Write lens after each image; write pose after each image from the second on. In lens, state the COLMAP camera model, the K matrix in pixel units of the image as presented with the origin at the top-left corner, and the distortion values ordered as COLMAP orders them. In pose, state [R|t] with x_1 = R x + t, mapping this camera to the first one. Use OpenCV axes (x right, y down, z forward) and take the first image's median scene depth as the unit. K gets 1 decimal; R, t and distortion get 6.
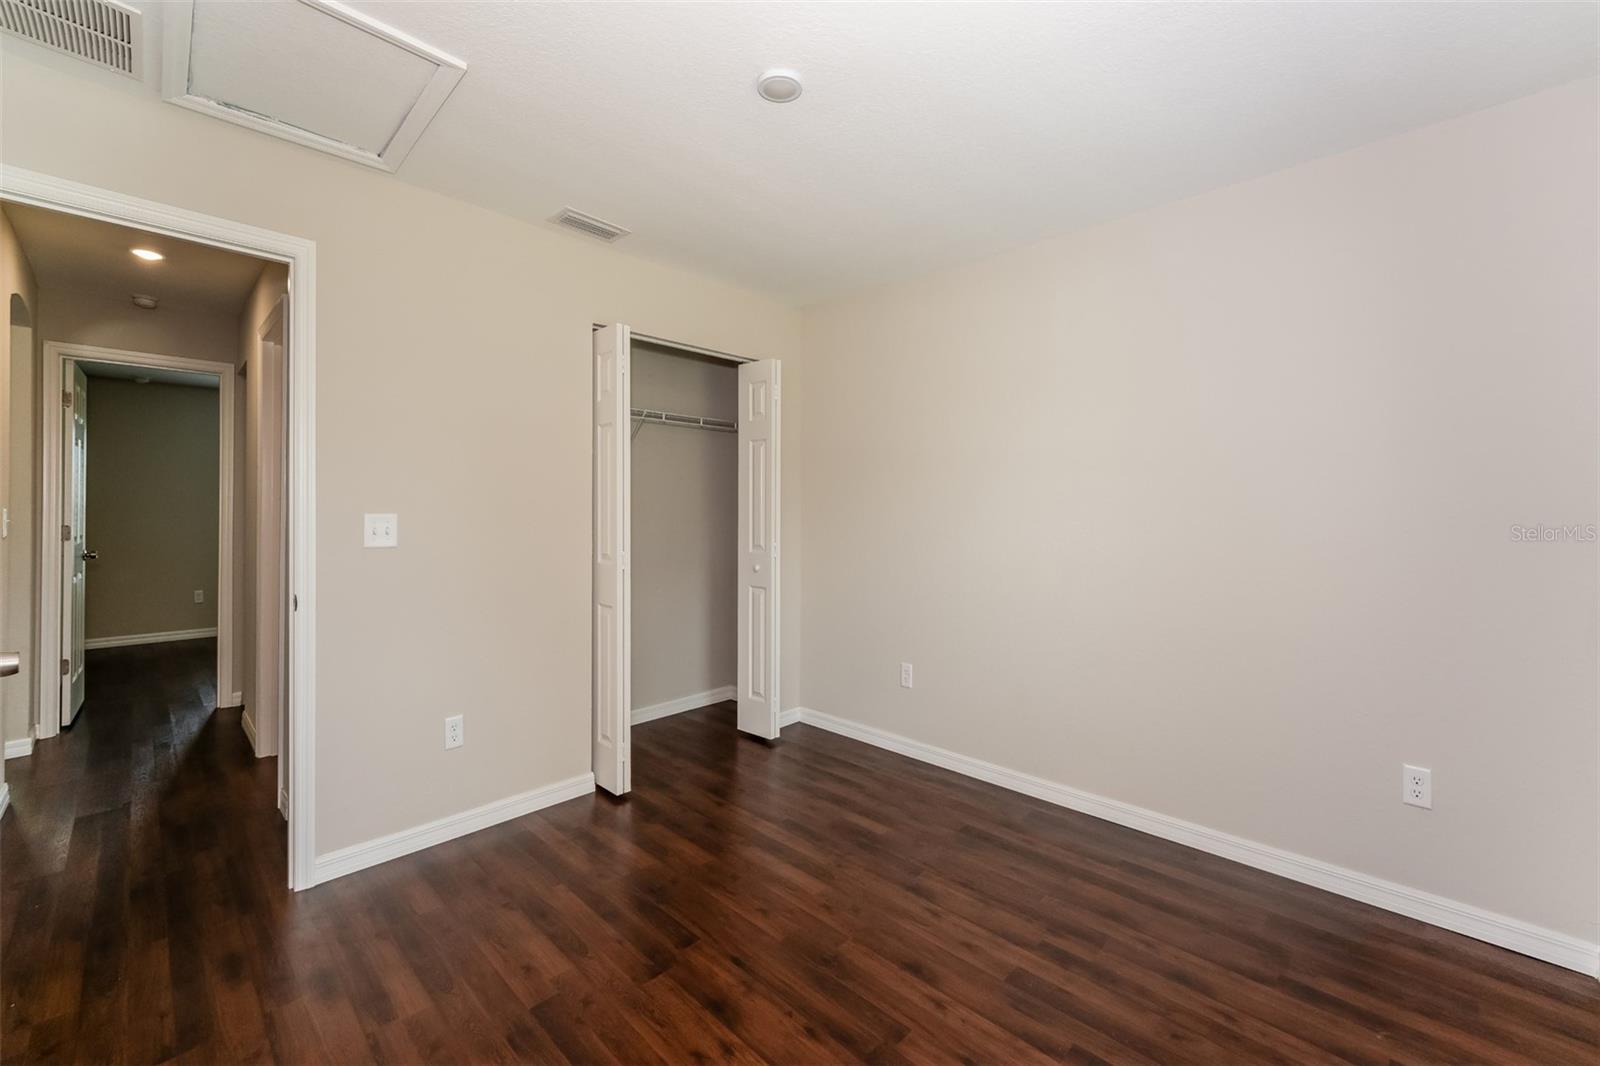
lens RADIAL K [[647.2, 0, 799.4], [0, 647.2, 528.7], [0, 0, 1]] dist [0.001684, 0.000841]
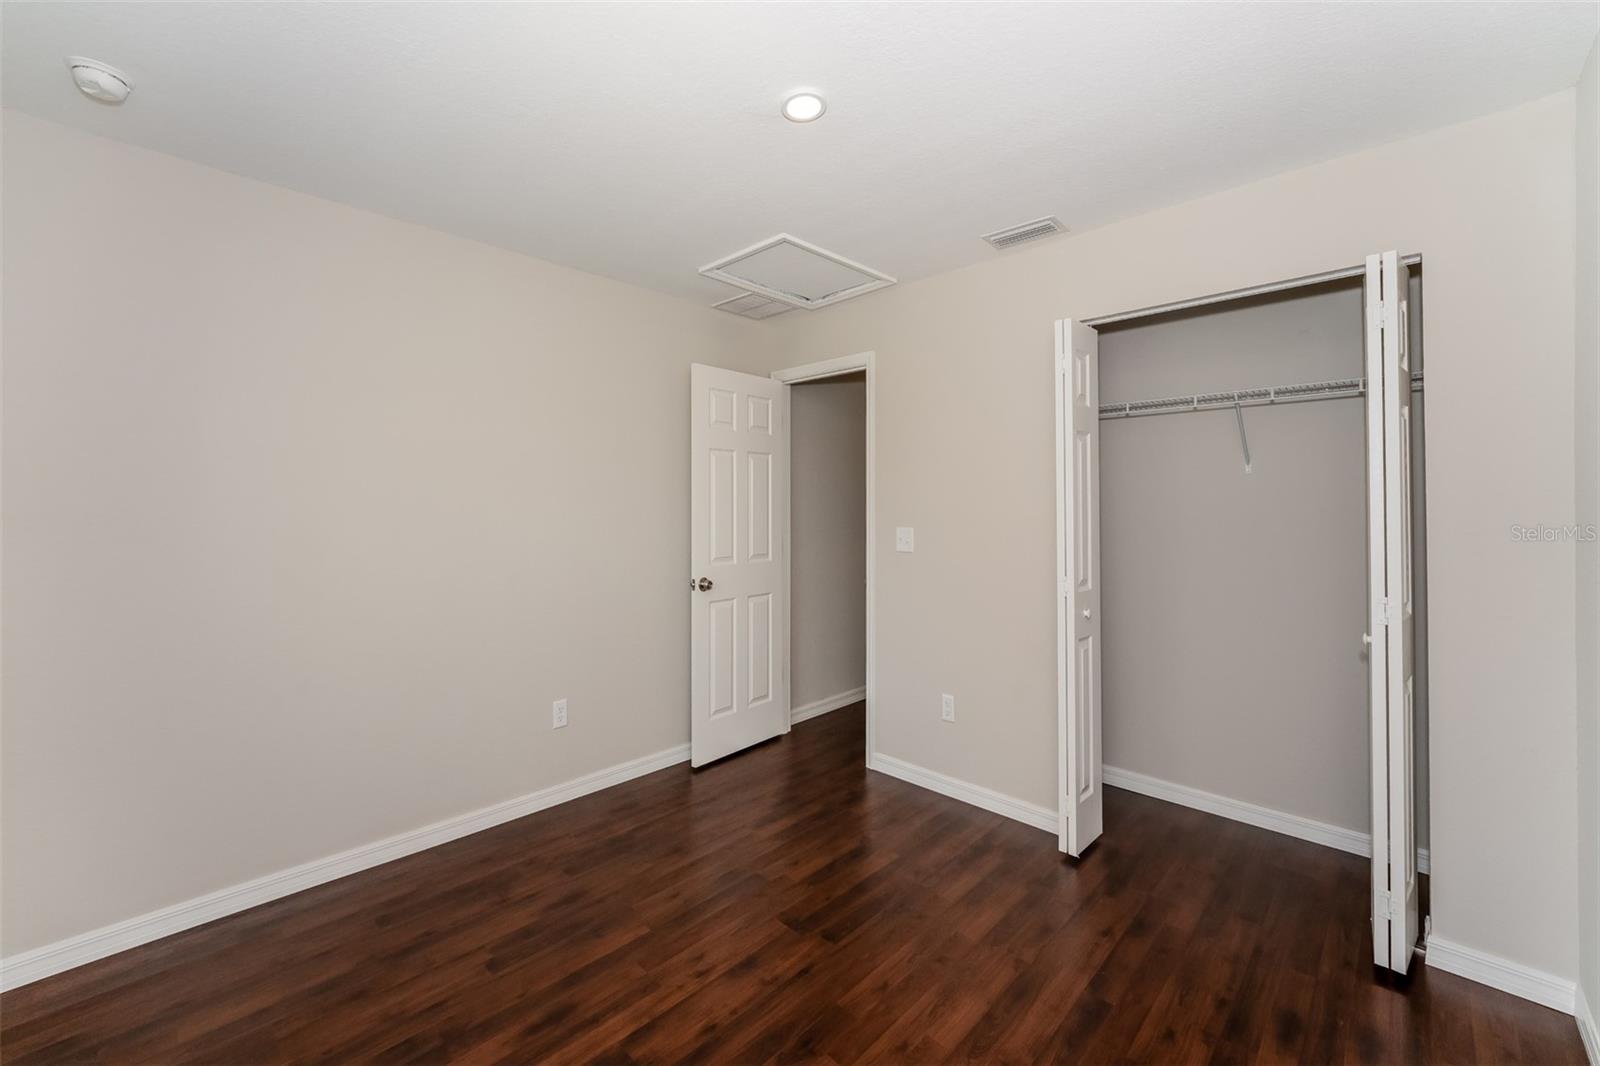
lens RADIAL K [[647.2, 0, 798.0], [0, 647.2, 518.4], [0, 0, 1]] dist [0.001684, 0.000841]
pose [[-0.008376, 0.007941, -0.999933, 0.806828], [-0.031138, 0.999481, 0.008198, -0.050071], [0.999480, 0.031204, -0.008125, 0.852879]]
